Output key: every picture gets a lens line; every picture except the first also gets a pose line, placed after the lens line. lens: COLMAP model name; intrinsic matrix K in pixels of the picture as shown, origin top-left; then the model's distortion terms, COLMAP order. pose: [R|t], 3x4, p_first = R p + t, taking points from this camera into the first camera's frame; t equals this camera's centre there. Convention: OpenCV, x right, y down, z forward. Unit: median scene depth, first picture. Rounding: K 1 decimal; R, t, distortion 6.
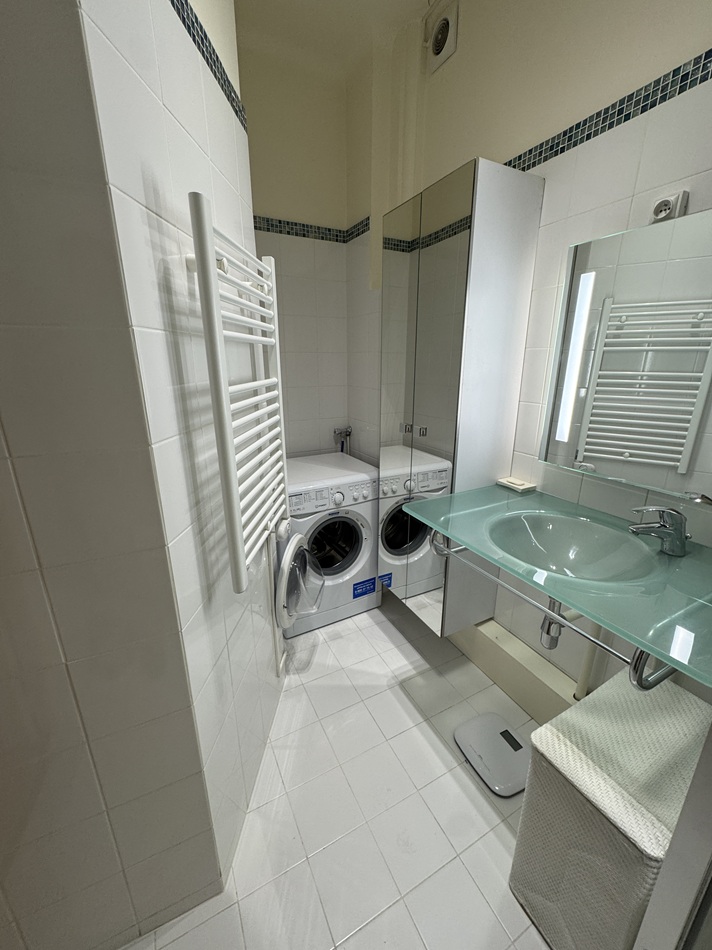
lens RADIAL K [[377.0, 0, 354.7], [0, 377.0, 473.1], [0, 0, 1]] dist [-0.006980, -0.000967]
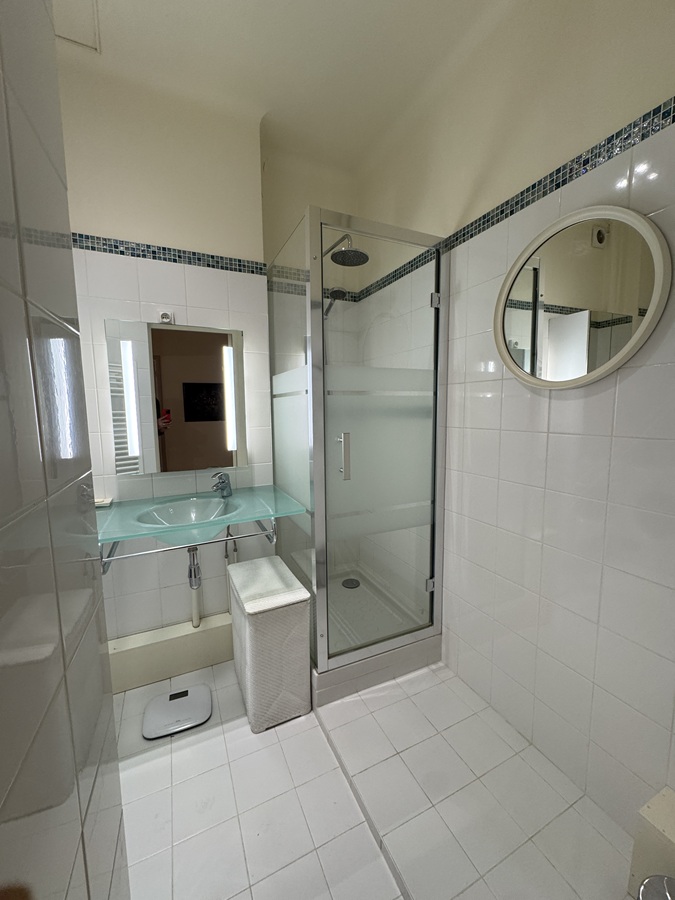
lens RADIAL K [[357.1, 0, 336.7], [0, 357.1, 447.6], [0, 0, 1]] dist [-0.006980, -0.000967]
pose [[0.040829, -0.107514, 0.993365, -0.760152], [0.298864, 0.949991, 0.090536, -0.013017], [-0.953422, 0.293184, 0.070919, 0.221395]]
